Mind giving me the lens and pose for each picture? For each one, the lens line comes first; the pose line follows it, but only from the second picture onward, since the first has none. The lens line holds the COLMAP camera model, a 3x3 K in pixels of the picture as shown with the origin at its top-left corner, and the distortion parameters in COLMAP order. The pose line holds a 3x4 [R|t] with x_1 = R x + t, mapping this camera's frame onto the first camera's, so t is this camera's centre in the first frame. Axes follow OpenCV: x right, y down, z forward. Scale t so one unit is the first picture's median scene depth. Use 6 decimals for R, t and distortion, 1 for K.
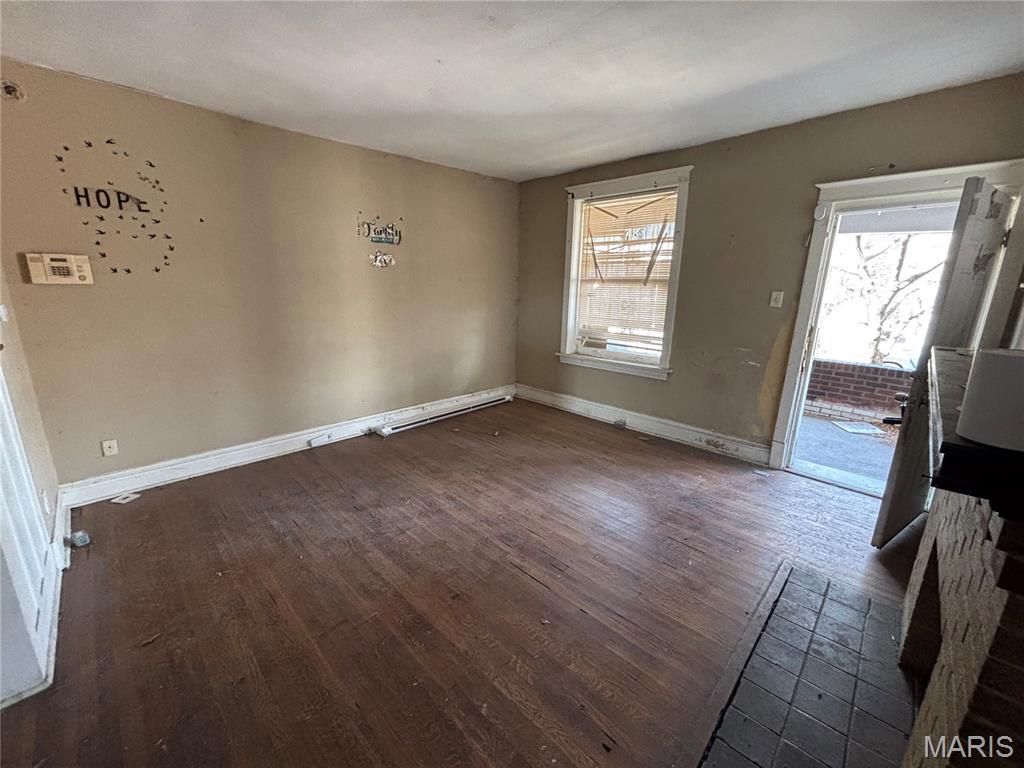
lens RADIAL K [[414.9, 0, 509.4], [0, 414.9, 384.8], [0, 0, 1]] dist [-0.000442, 0.001132]
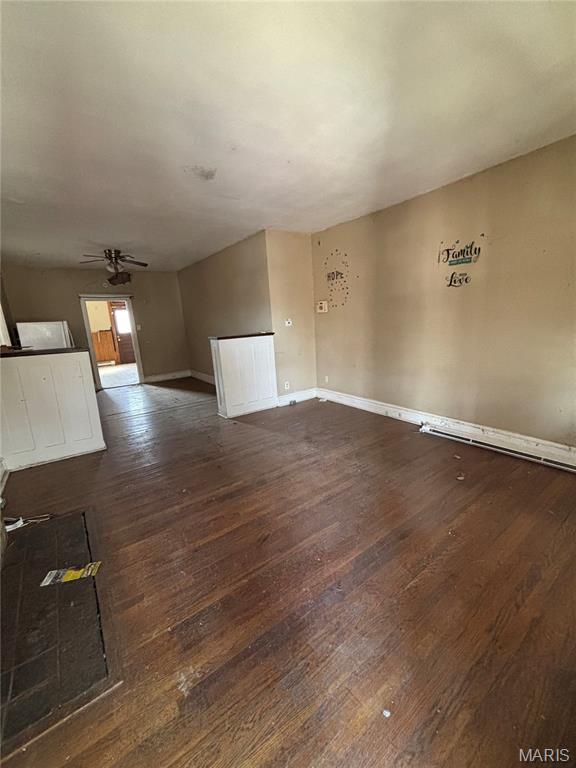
lens RADIAL K [[311.2, 0, 290.1], [0, 311.2, 385.2], [0, 0, 1]] dist [-0.000442, 0.001132]
pose [[-0.157920, 0.207793, -0.965341, 0.663341], [-0.187037, 0.953616, 0.235867, -0.160779], [0.969576, 0.217803, -0.111730, 0.788192]]
